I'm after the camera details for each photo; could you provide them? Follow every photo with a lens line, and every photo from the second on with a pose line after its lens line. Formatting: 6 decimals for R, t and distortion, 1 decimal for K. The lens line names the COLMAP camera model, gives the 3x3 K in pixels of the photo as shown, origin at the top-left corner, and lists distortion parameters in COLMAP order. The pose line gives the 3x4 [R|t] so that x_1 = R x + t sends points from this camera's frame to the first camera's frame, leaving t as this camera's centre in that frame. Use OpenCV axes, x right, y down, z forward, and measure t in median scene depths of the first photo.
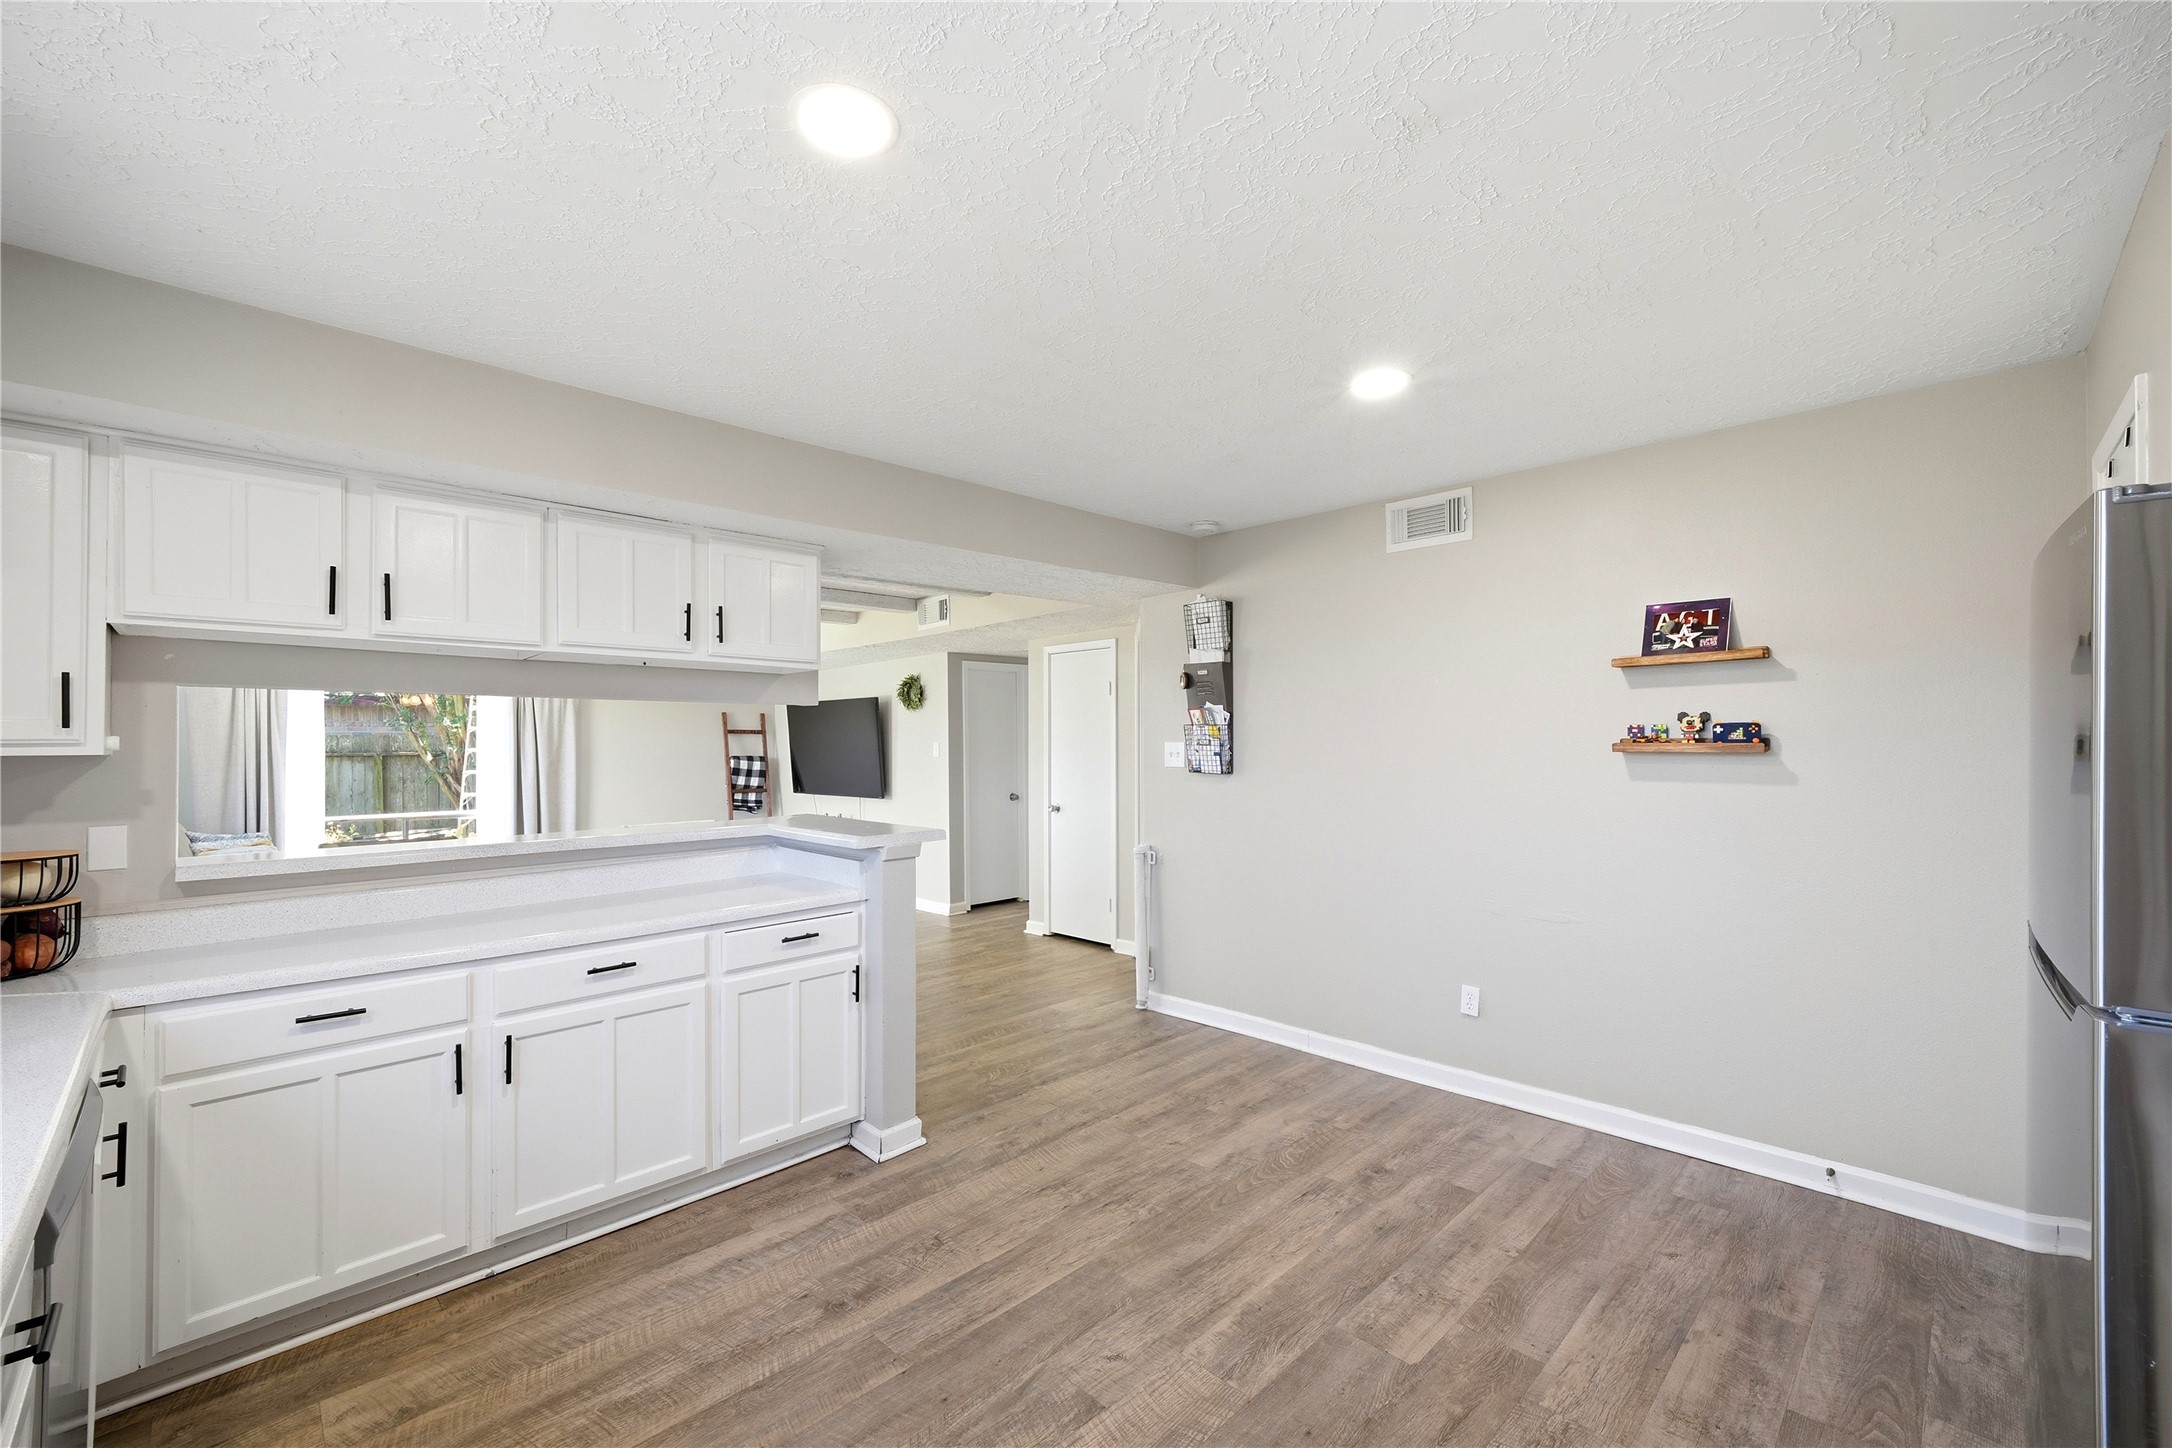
lens RADIAL K [[907.0, 0, 1084.5], [0, 907.0, 728.4], [0, 0, 1]] dist [-0.014711, 0.008218]
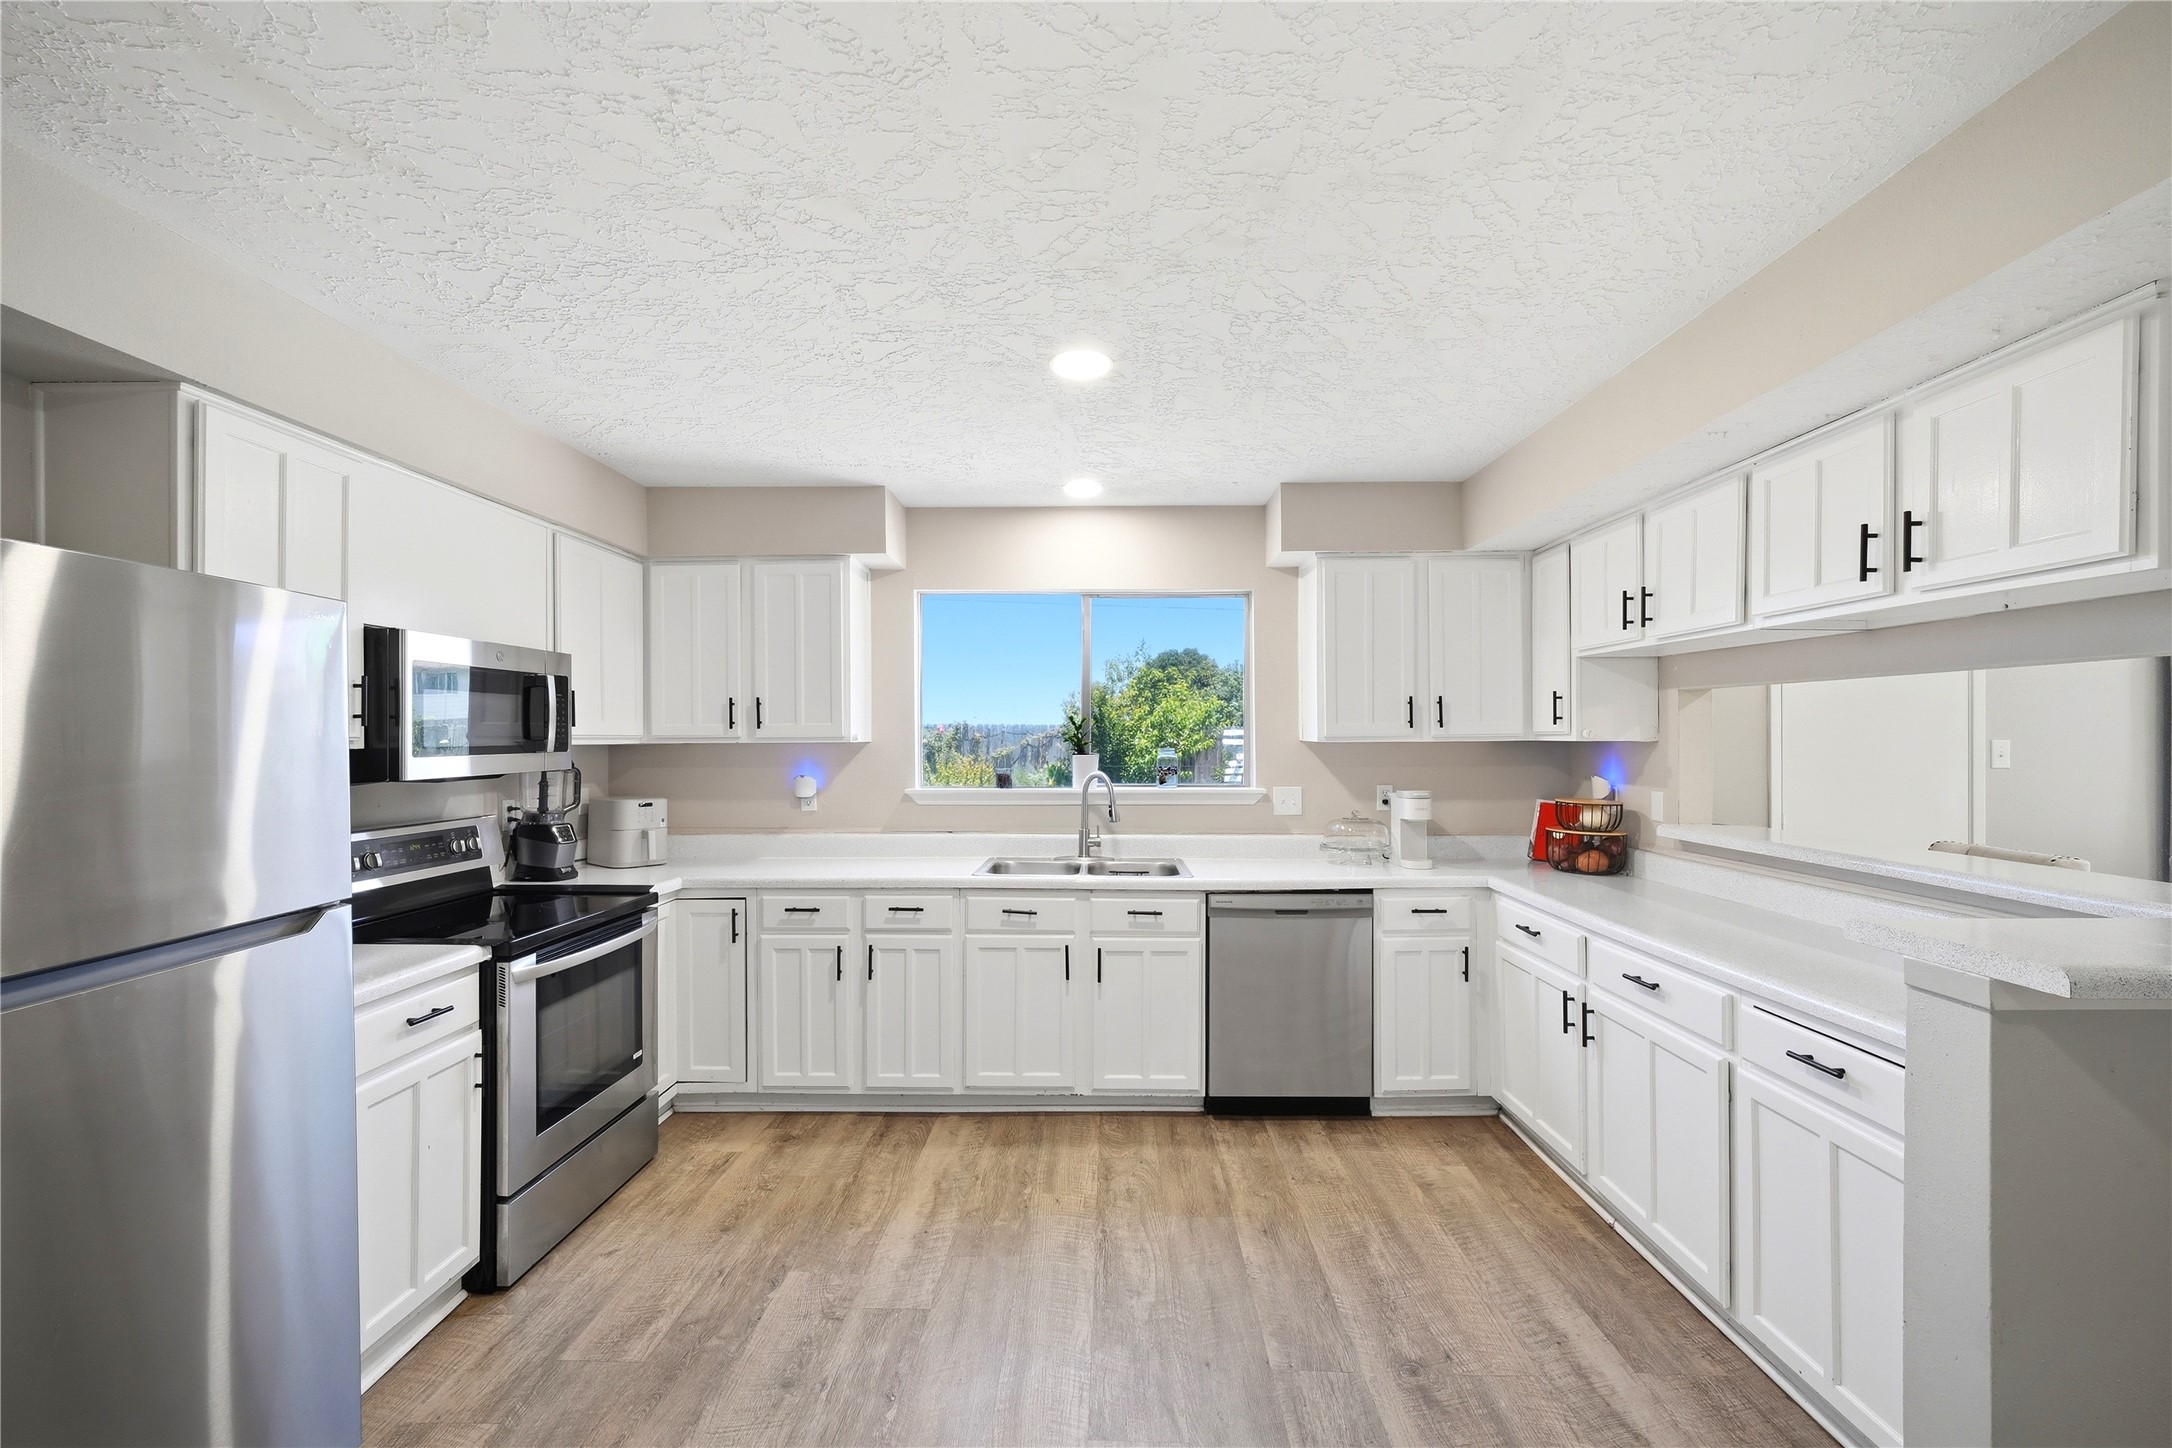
lens RADIAL K [[907.0, 0, 1084.5], [0, 907.0, 728.4], [0, 0, 1]] dist [-0.014711, 0.008218]
pose [[-0.724142, -0.000294, -0.689651, 0.608019], [0.013059, 0.999815, -0.014138, 0.019126], [0.689527, -0.019244, -0.724004, 1.519741]]
